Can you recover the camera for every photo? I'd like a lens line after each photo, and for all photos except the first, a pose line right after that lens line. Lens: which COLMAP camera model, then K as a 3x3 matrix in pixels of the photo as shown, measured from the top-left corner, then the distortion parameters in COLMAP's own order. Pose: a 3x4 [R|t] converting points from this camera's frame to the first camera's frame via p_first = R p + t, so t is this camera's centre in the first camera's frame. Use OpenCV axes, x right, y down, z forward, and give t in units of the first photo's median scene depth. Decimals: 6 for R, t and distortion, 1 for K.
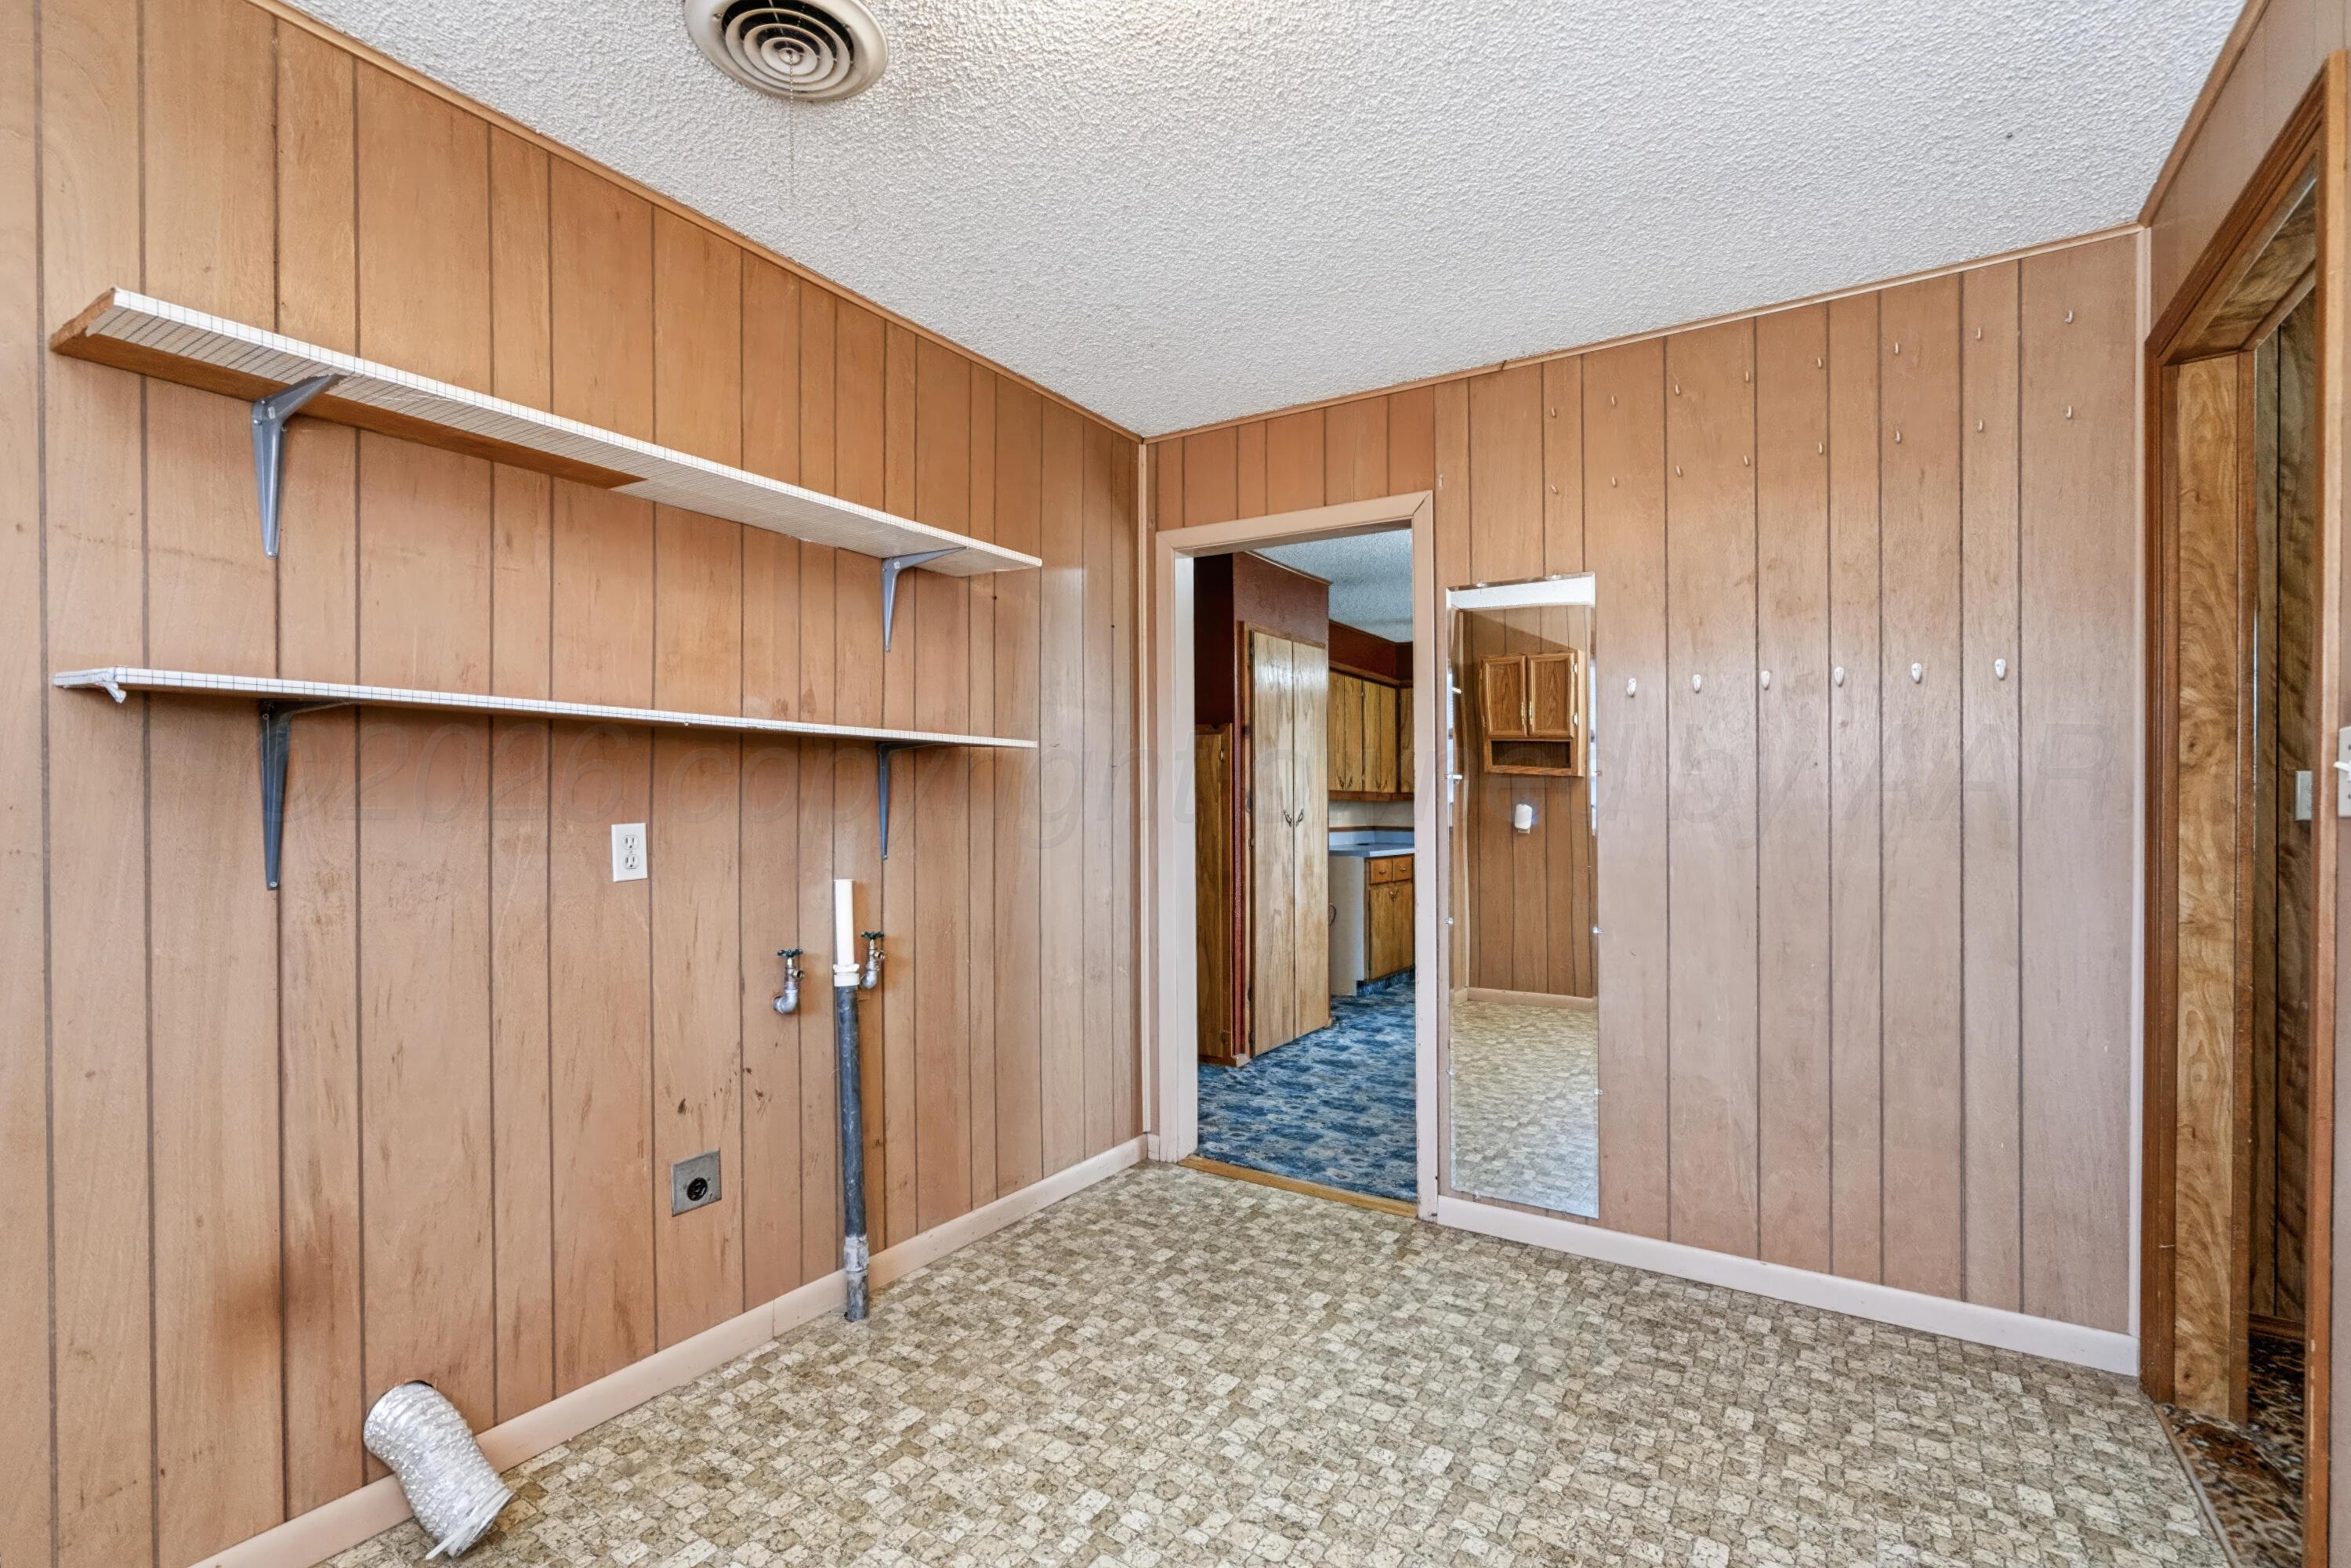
lens RADIAL K [[1074.8, 0, 1178.5], [0, 1074.8, 787.7], [0, 0, 1]] dist [-0.008671, 0.003490]
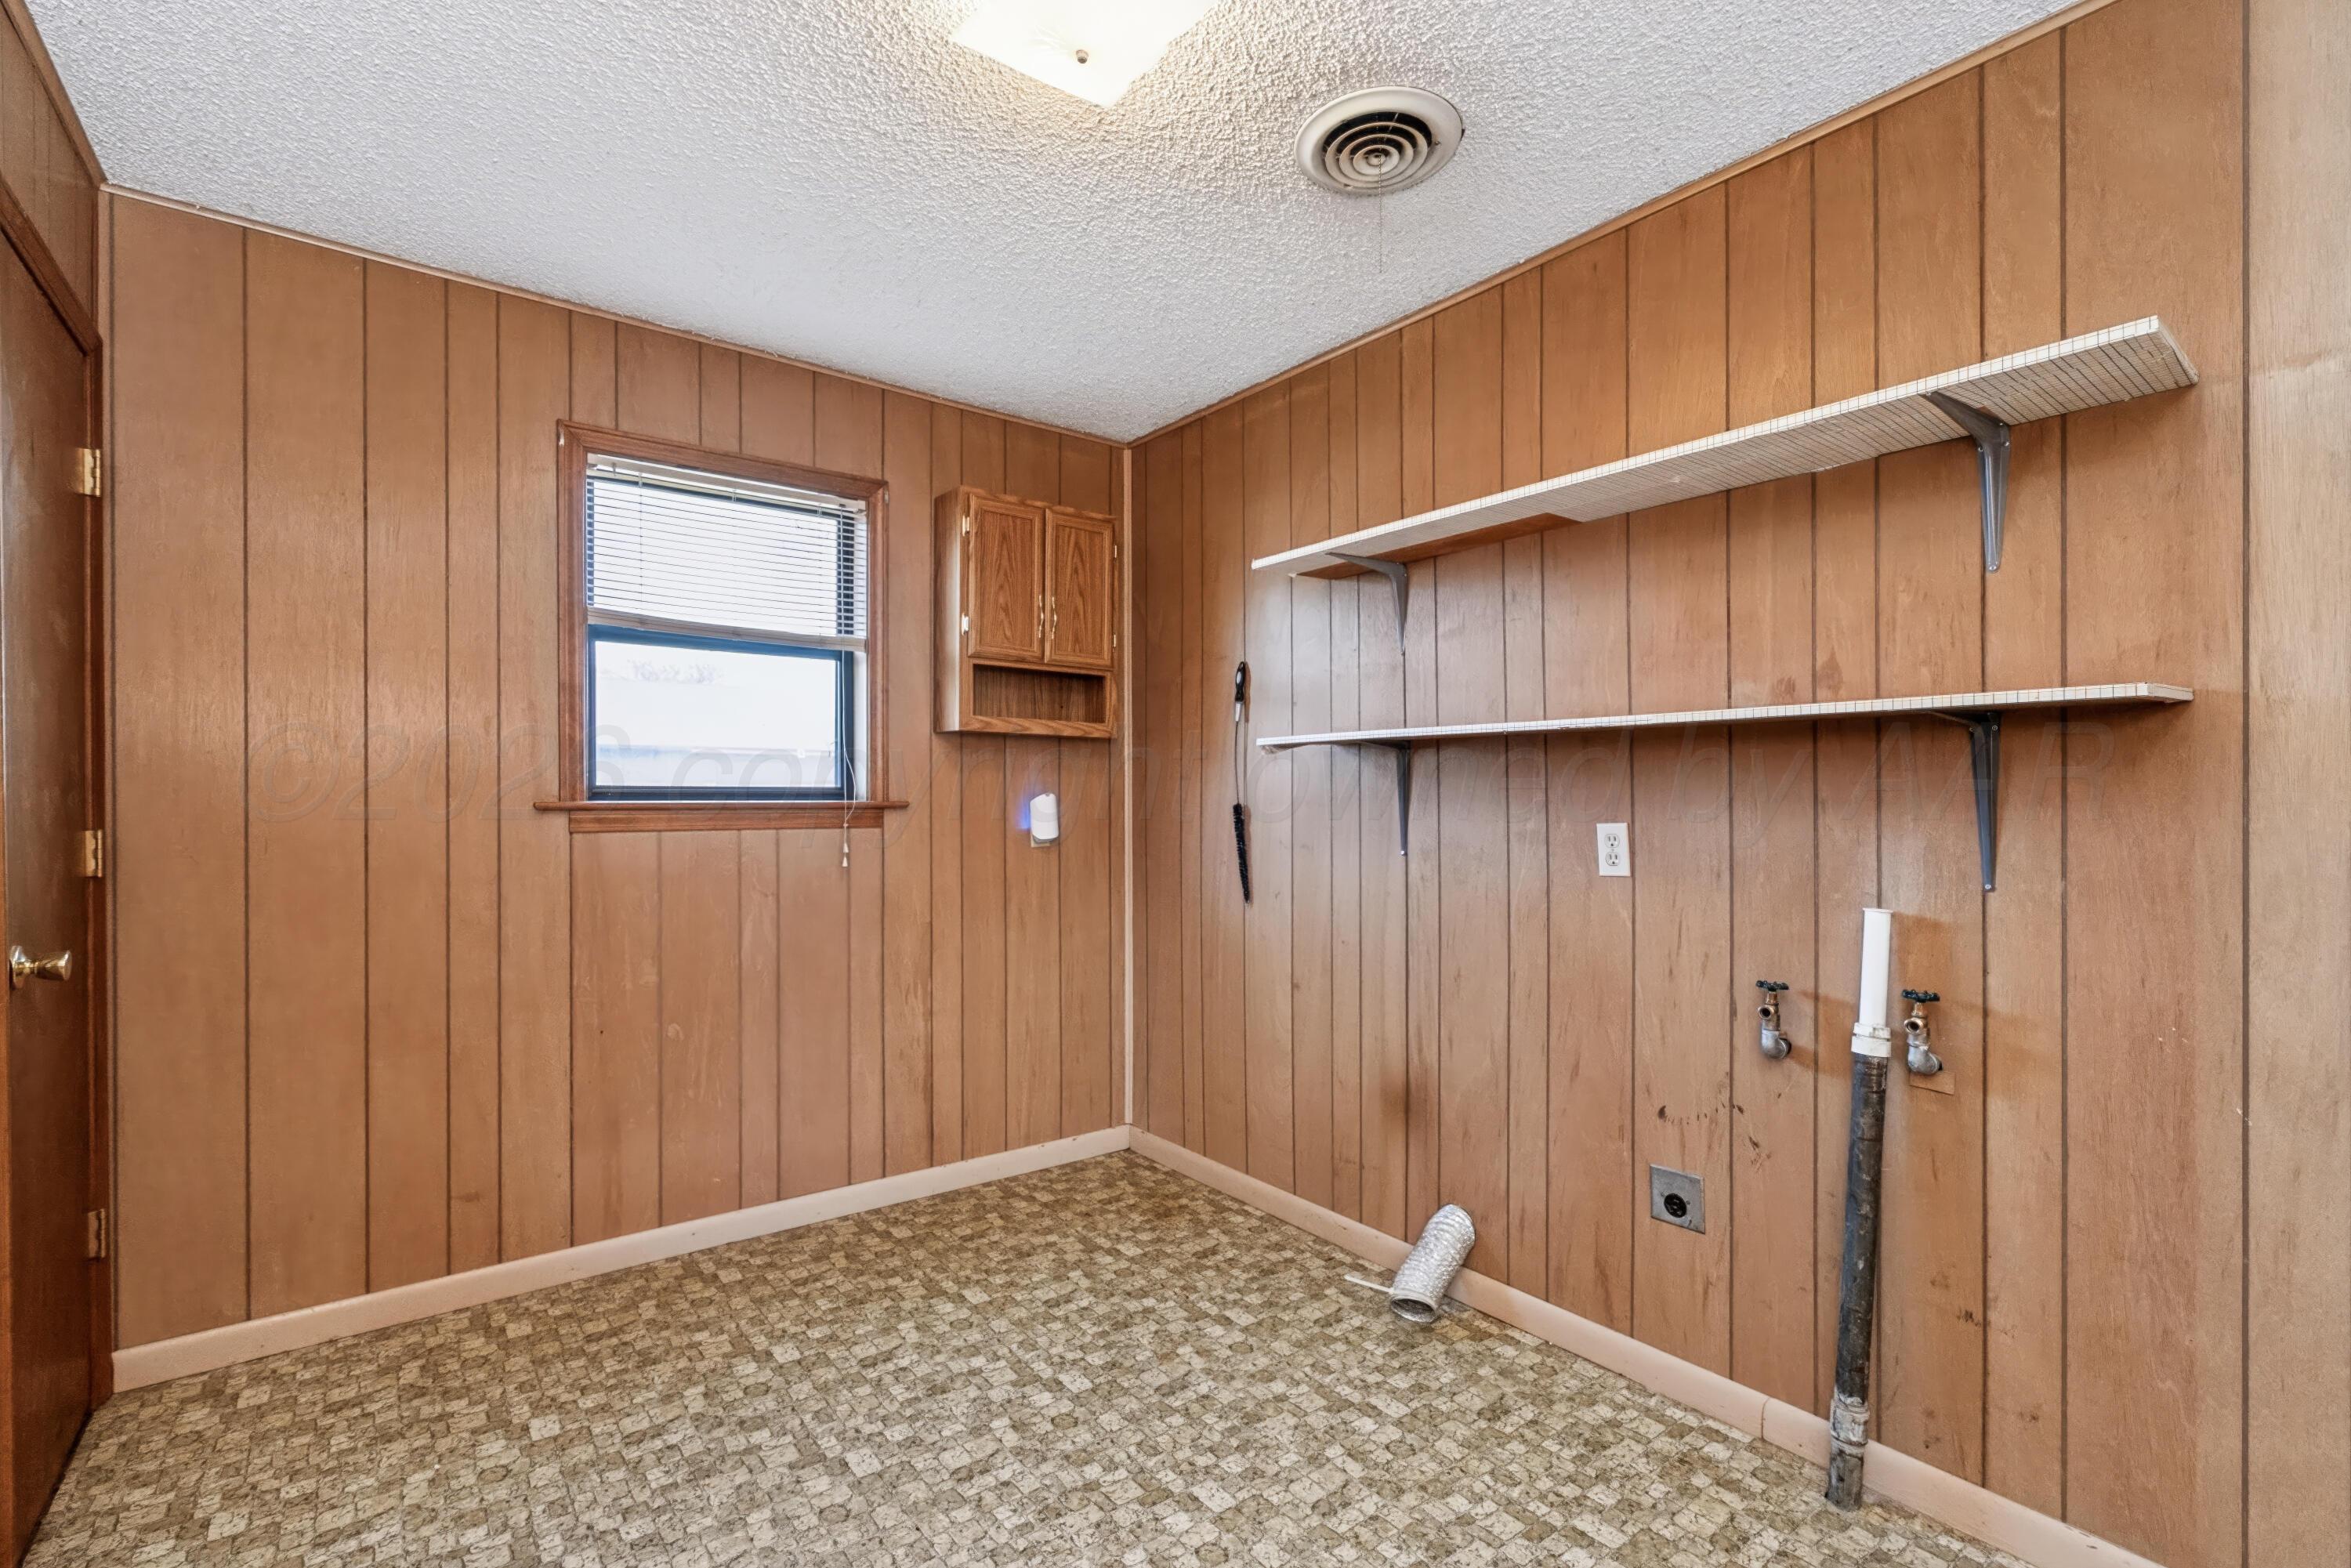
lens RADIAL K [[1074.8, 0, 1188.5], [0, 1074.8, 801.8], [0, 0, 1]] dist [-0.008671, 0.003490]
pose [[-0.353412, -0.001982, -0.935466, 0.653587], [0.012952, 0.999892, -0.007012, 0.014013], [0.935378, -0.014594, -0.353348, 1.008516]]
